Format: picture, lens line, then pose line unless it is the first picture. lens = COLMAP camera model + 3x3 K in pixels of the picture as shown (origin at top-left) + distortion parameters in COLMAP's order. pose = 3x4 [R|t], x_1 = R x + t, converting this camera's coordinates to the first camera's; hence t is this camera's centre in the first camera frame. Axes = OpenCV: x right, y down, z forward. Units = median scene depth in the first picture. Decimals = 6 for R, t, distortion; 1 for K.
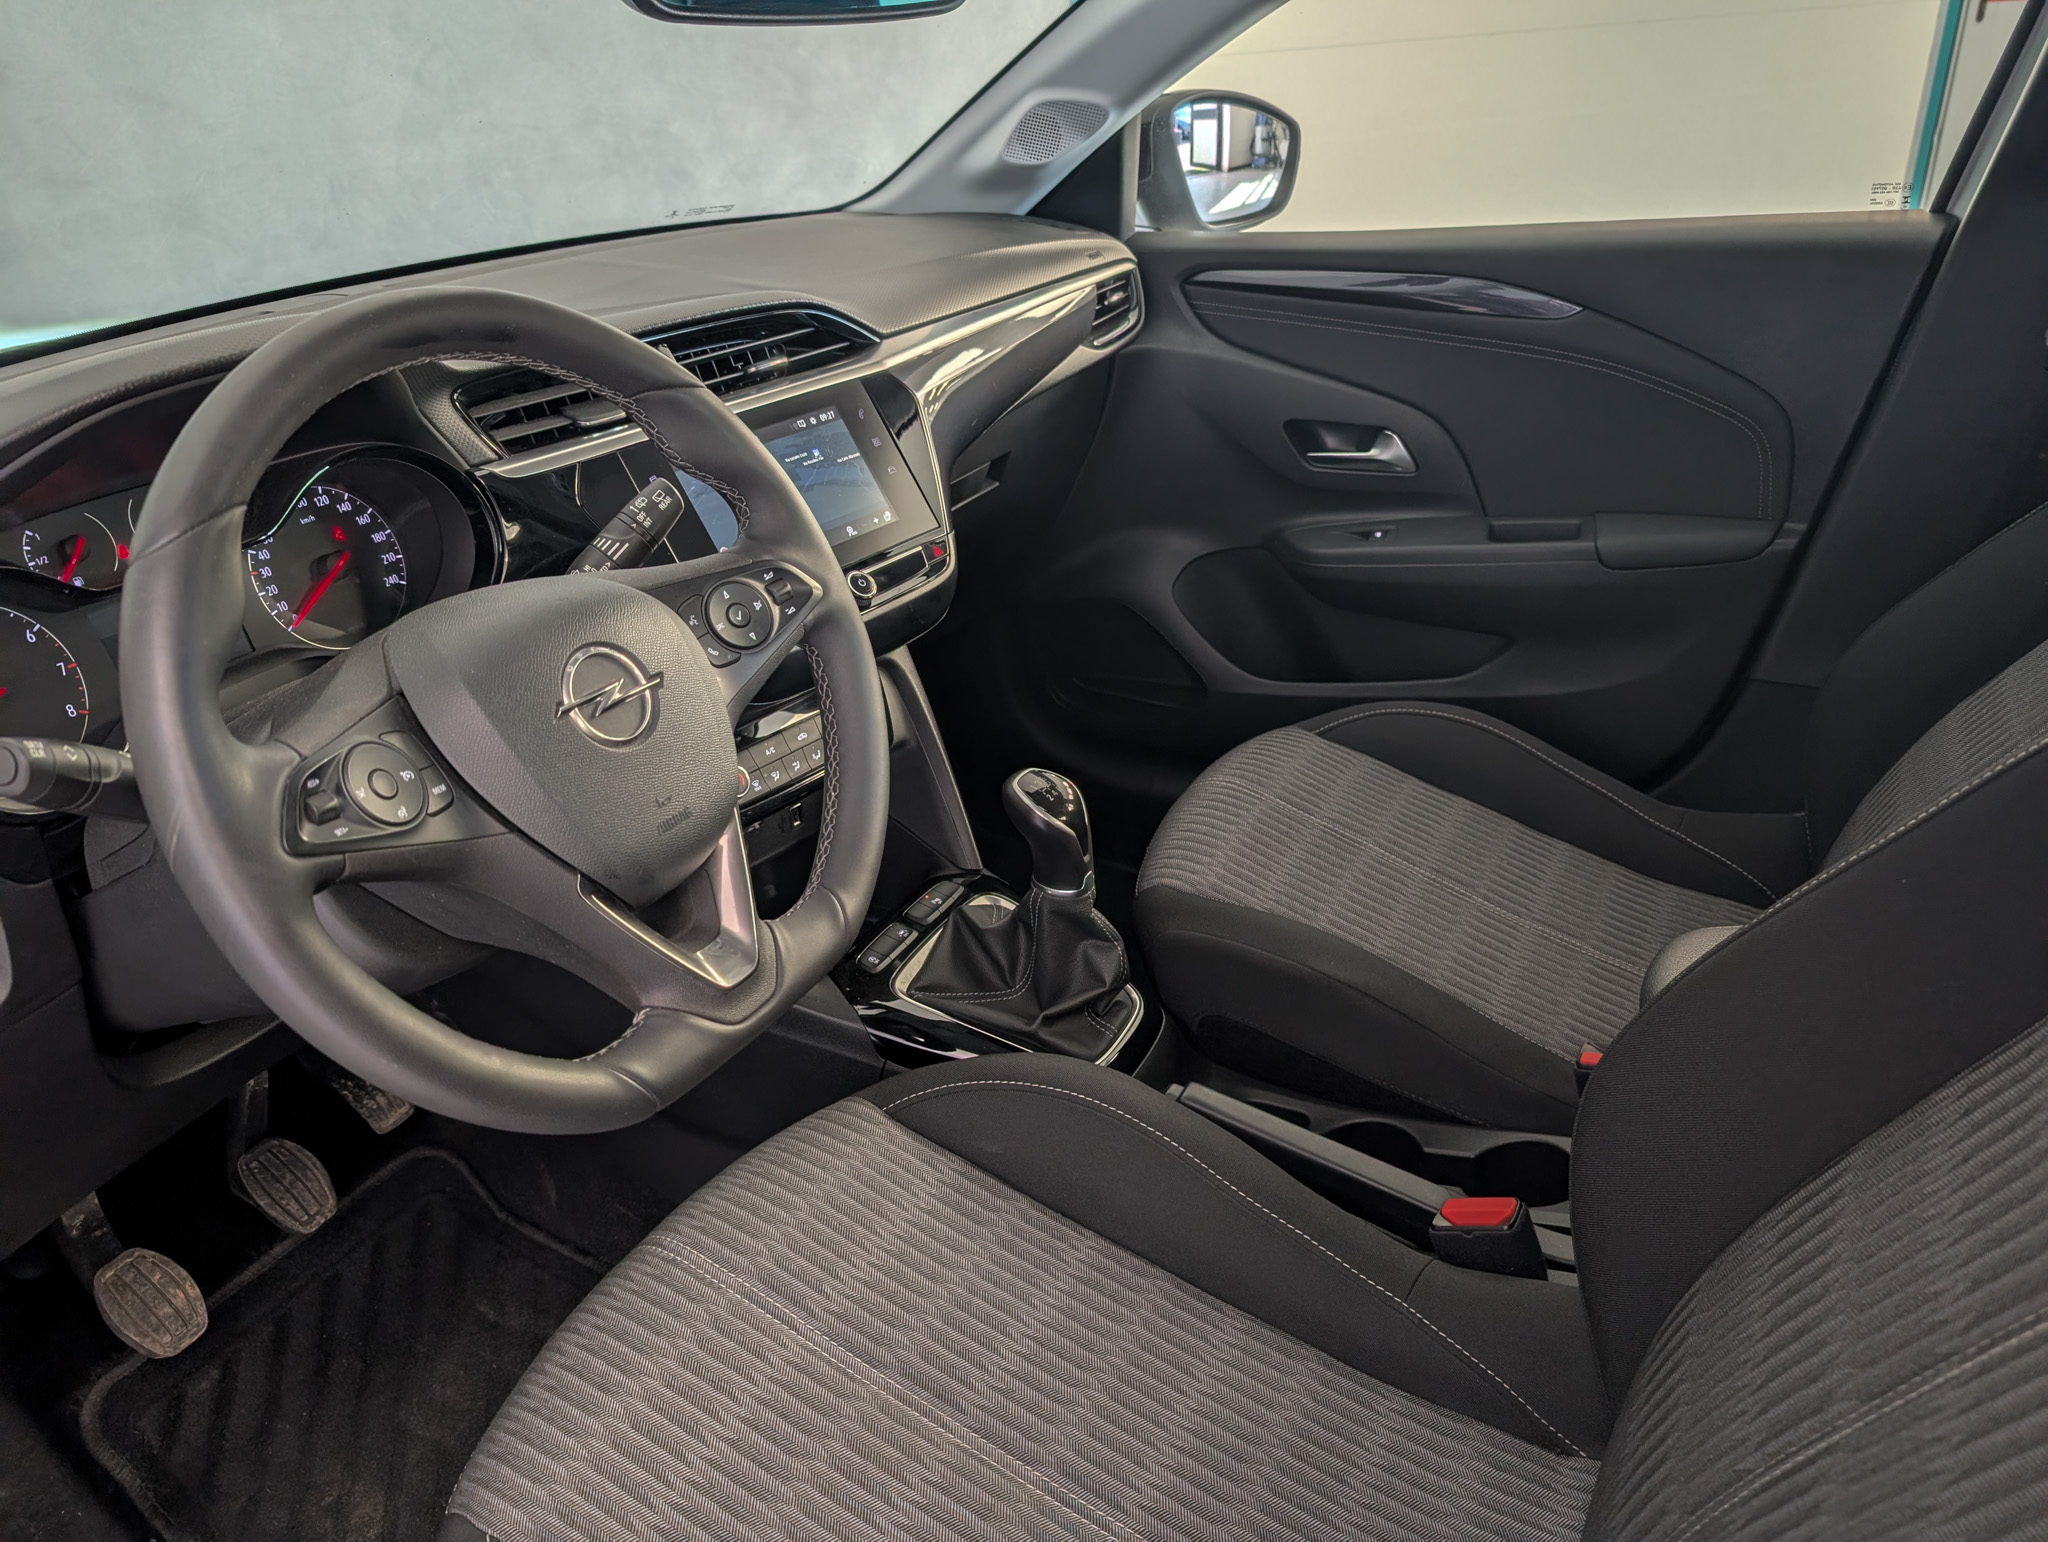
lens RADIAL K [[1461.2, 0, 1039.8], [0, 1461.2, 758.8], [0, 0, 1]] dist [-0.002238, 0.003532]
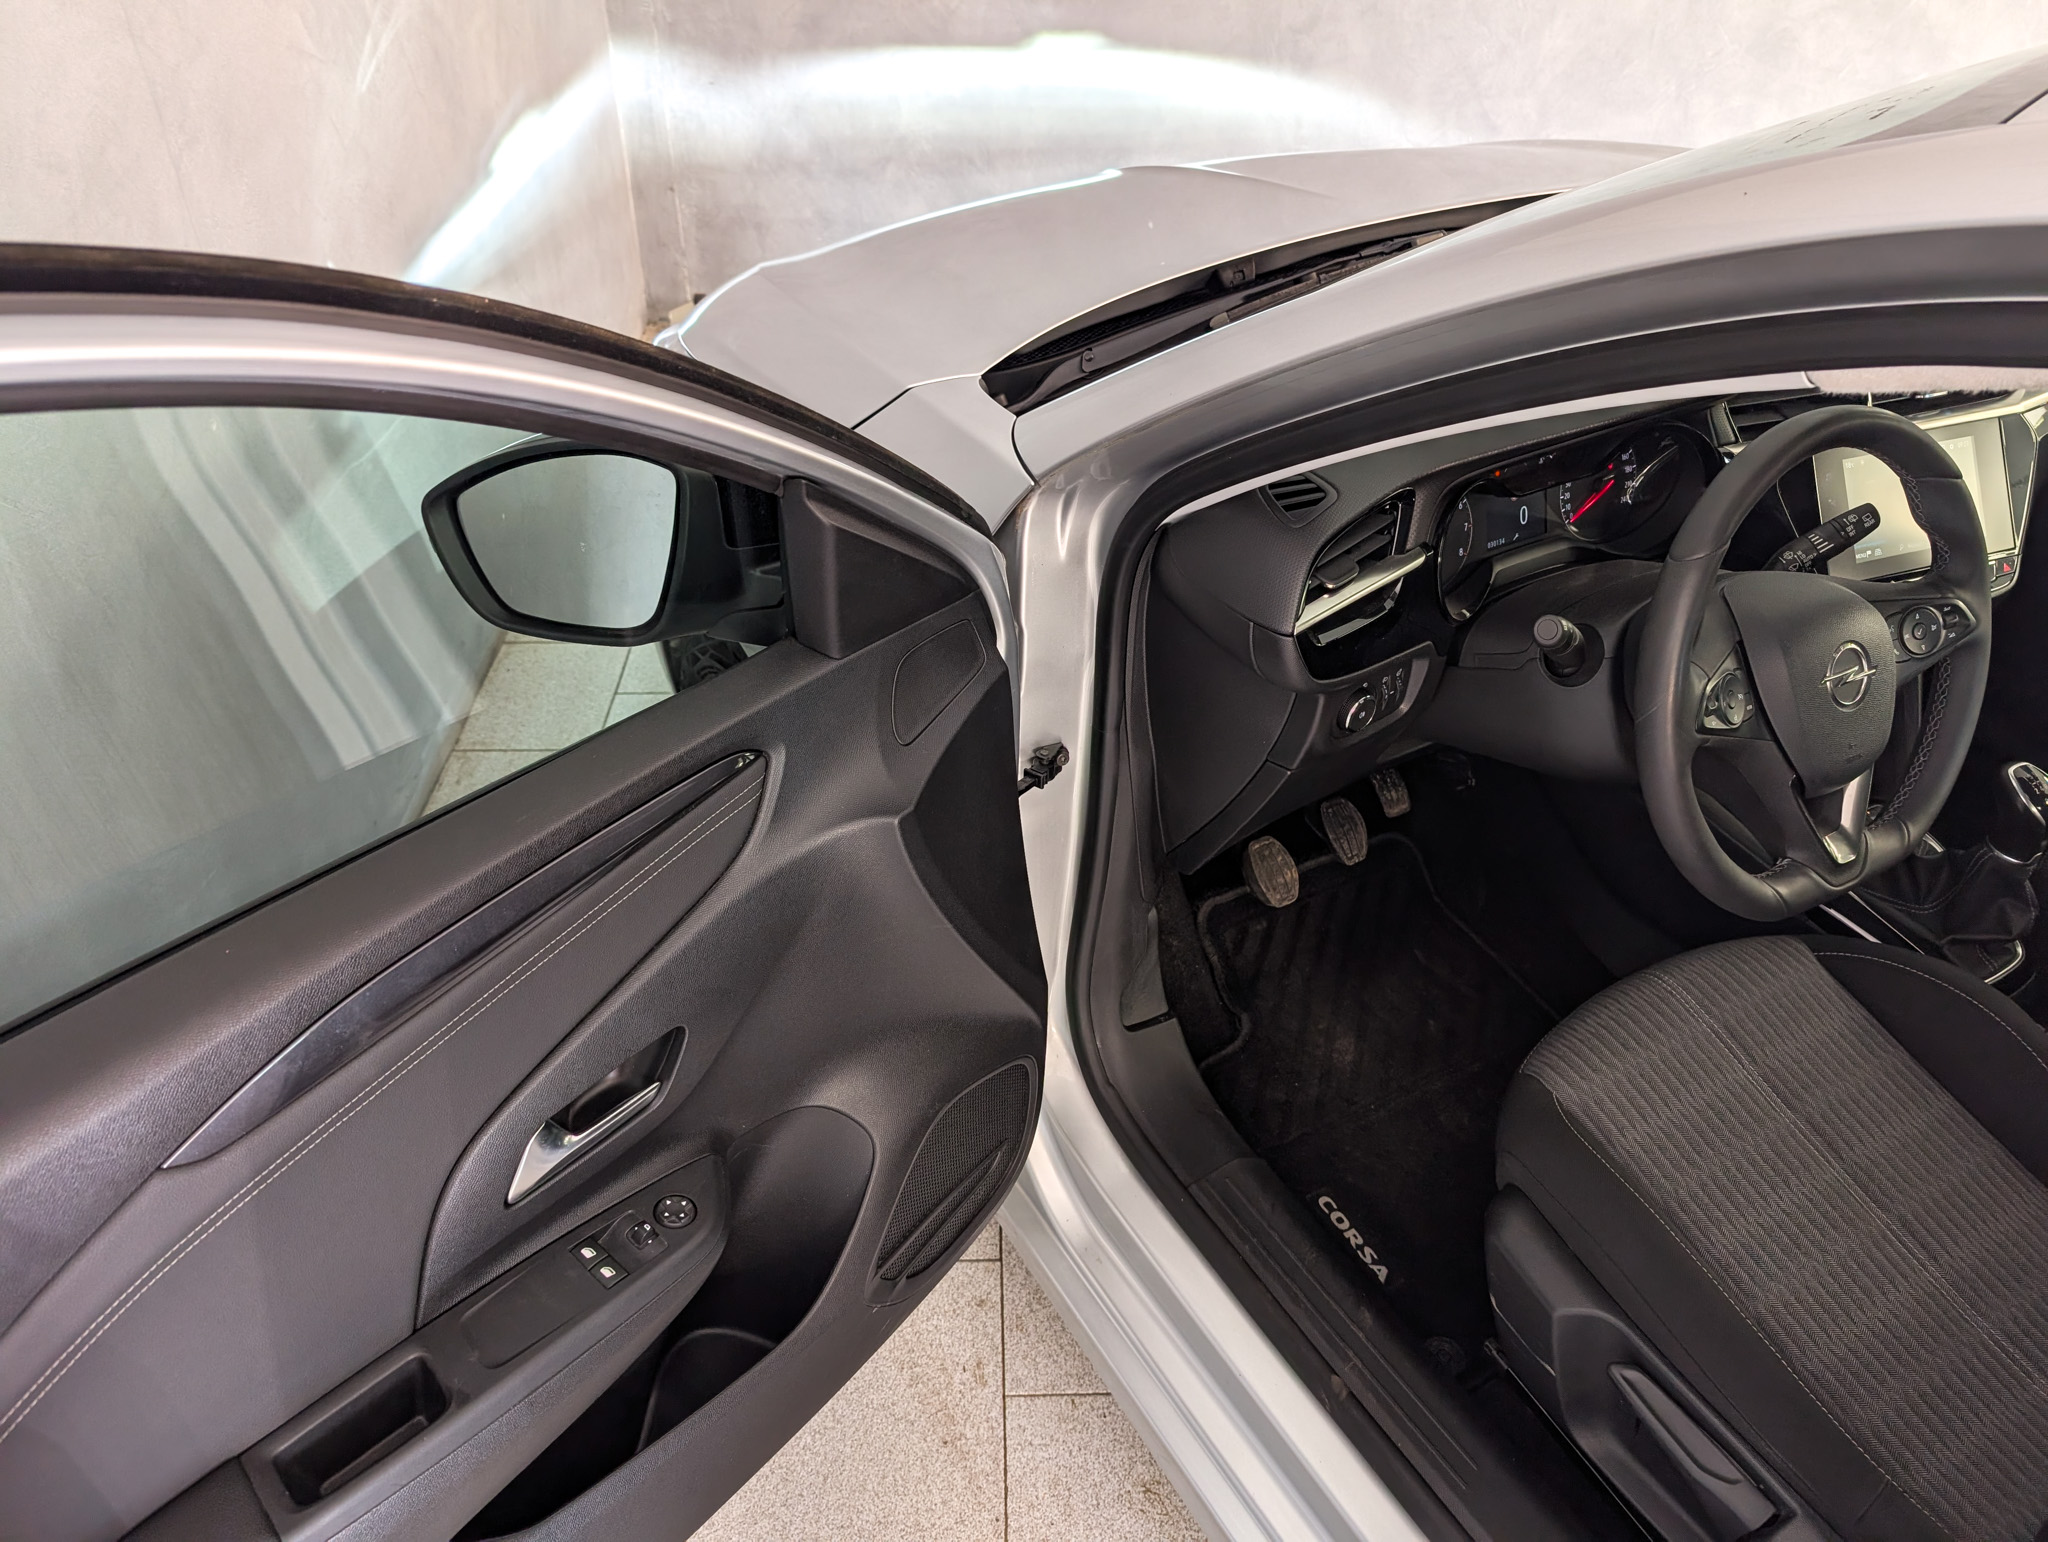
lens RADIAL K [[1461.2, 0, 1039.8], [0, 1461.2, 758.8], [0, 0, 1]] dist [-0.002238, 0.003532]
pose [[0.855380, 0.361498, -0.371005, -0.275095], [-0.288097, 0.927233, 0.239246, -0.055530], [0.430495, -0.097761, 0.897283, -0.546004]]
